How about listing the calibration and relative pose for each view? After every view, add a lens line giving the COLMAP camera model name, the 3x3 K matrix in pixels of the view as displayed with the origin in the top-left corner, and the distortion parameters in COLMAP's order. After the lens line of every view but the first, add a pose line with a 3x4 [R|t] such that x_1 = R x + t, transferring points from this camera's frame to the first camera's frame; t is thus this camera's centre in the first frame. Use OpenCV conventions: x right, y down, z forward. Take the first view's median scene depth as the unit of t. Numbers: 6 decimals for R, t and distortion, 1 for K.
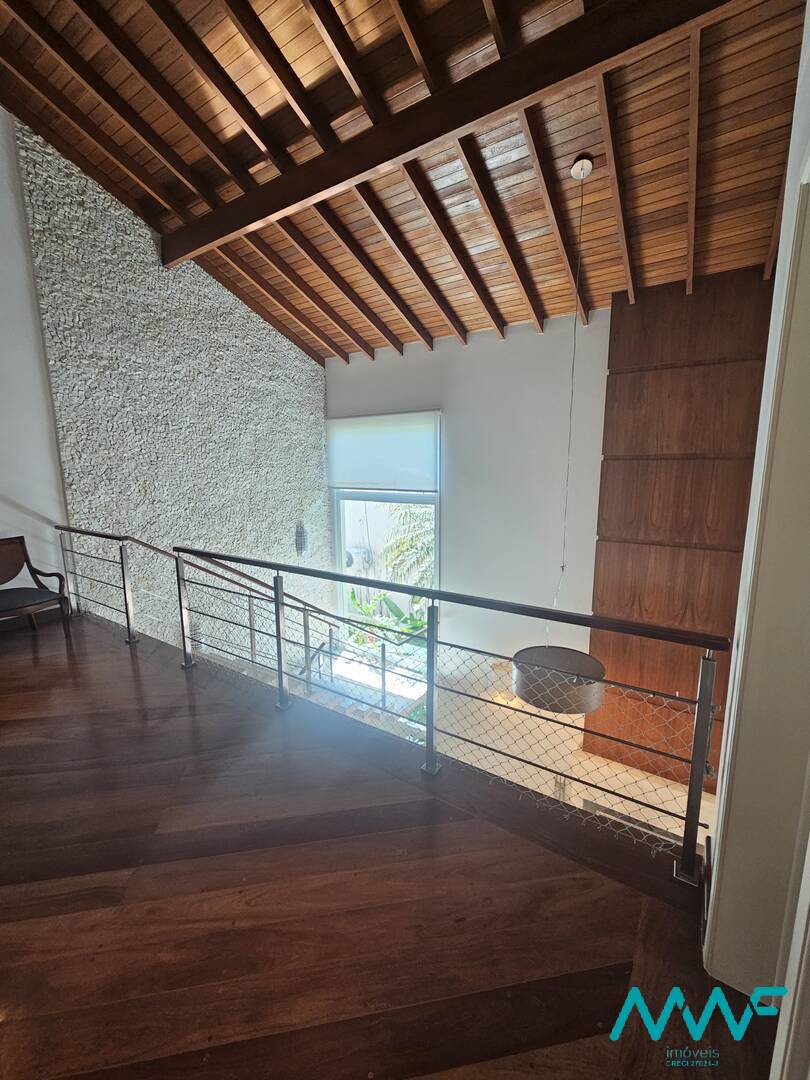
lens RADIAL K [[442.2, 0, 402.6], [0, 442.2, 537.3], [0, 0, 1]] dist [-0.001850, 0.001988]
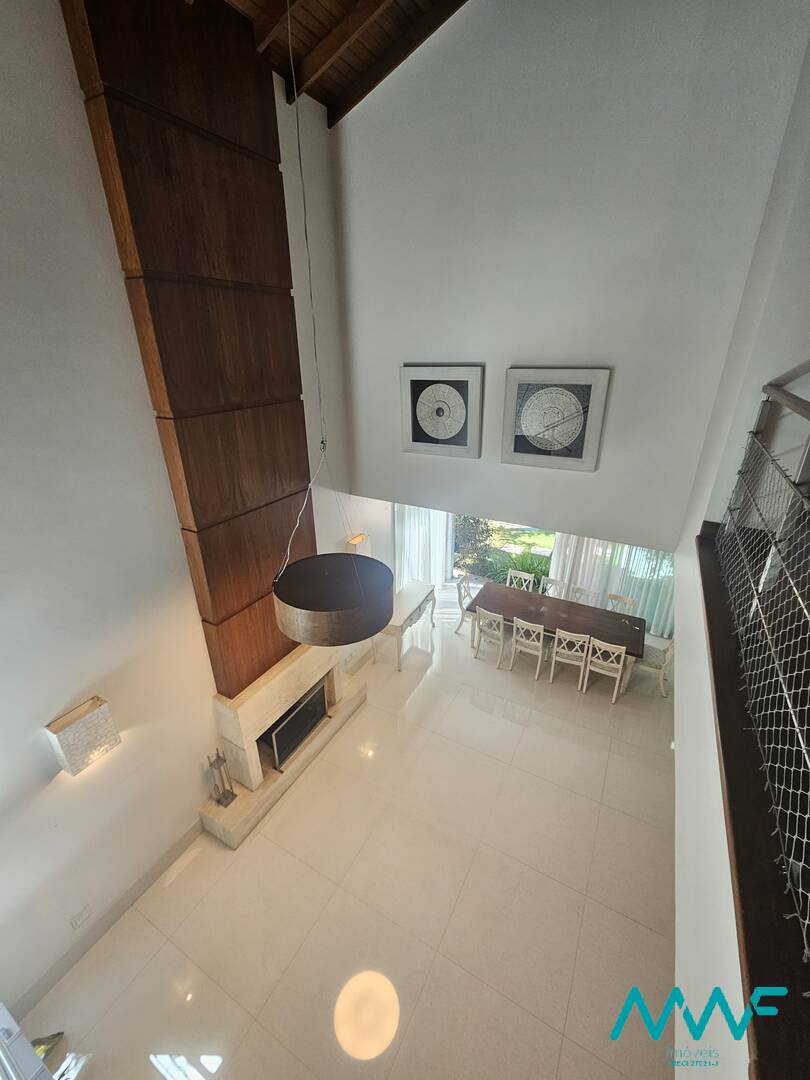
lens RADIAL K [[442.2, 0, 402.9], [0, 442.2, 531.7], [0, 0, 1]] dist [-0.001850, 0.001988]
pose [[-0.063917, -0.381516, 0.922150, -0.215533], [0.165955, 0.907109, 0.386797, -0.035315], [-0.984060, 0.177759, 0.005335, 0.653724]]
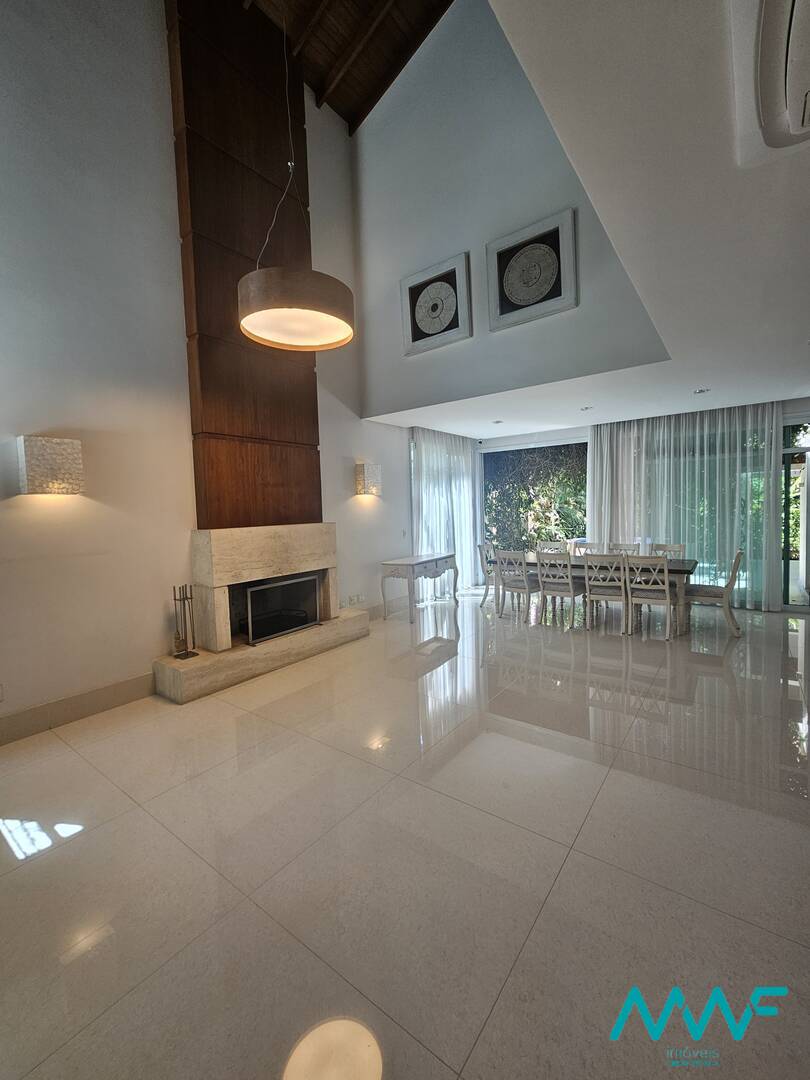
lens RADIAL K [[442.2, 0, 404.6], [0, 442.2, 528.9], [0, 0, 1]] dist [-0.001850, 0.001988]
pose [[0.070786, -0.042453, 0.996588, -0.314106], [0.190820, 0.981219, 0.028245, 0.536998], [-0.979070, 0.188170, 0.077557, 0.624521]]
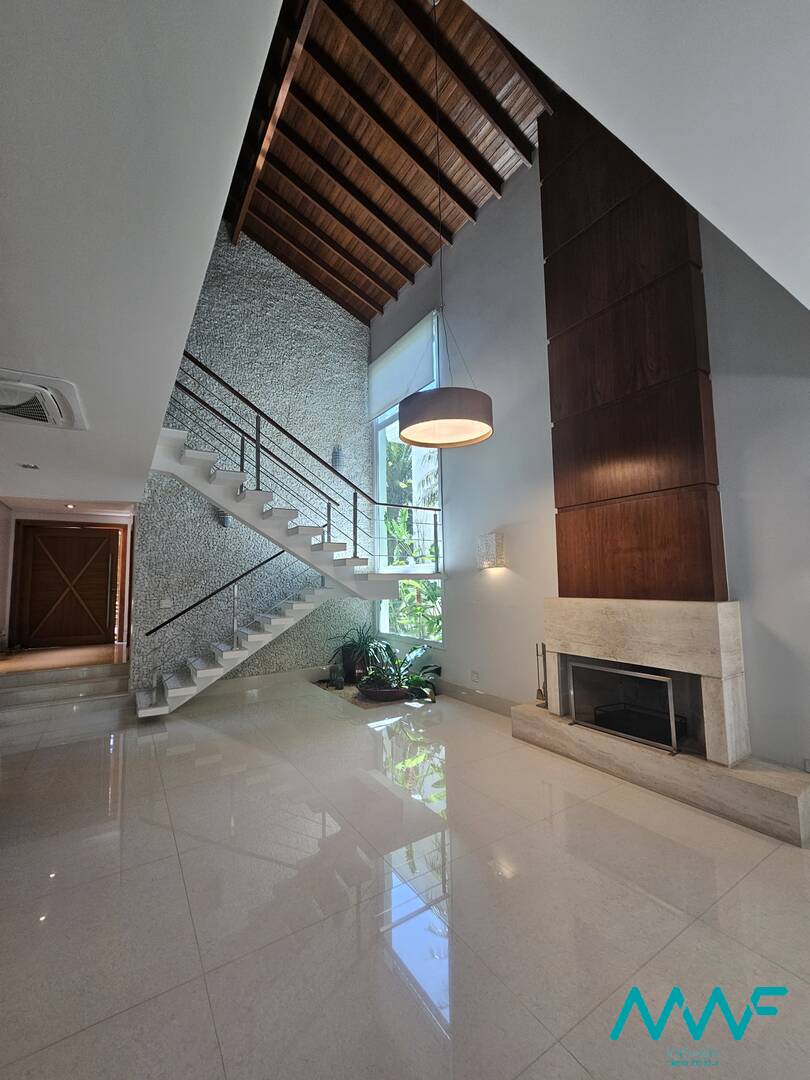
lens RADIAL K [[442.2, 0, 409.3], [0, 442.2, 543.9], [0, 0, 1]] dist [-0.001850, 0.001988]
pose [[0.916343, -0.038253, -0.398563, 0.500417], [-0.056346, 0.973200, -0.222951, 0.597837], [0.396410, 0.226757, 0.889629, 0.147587]]
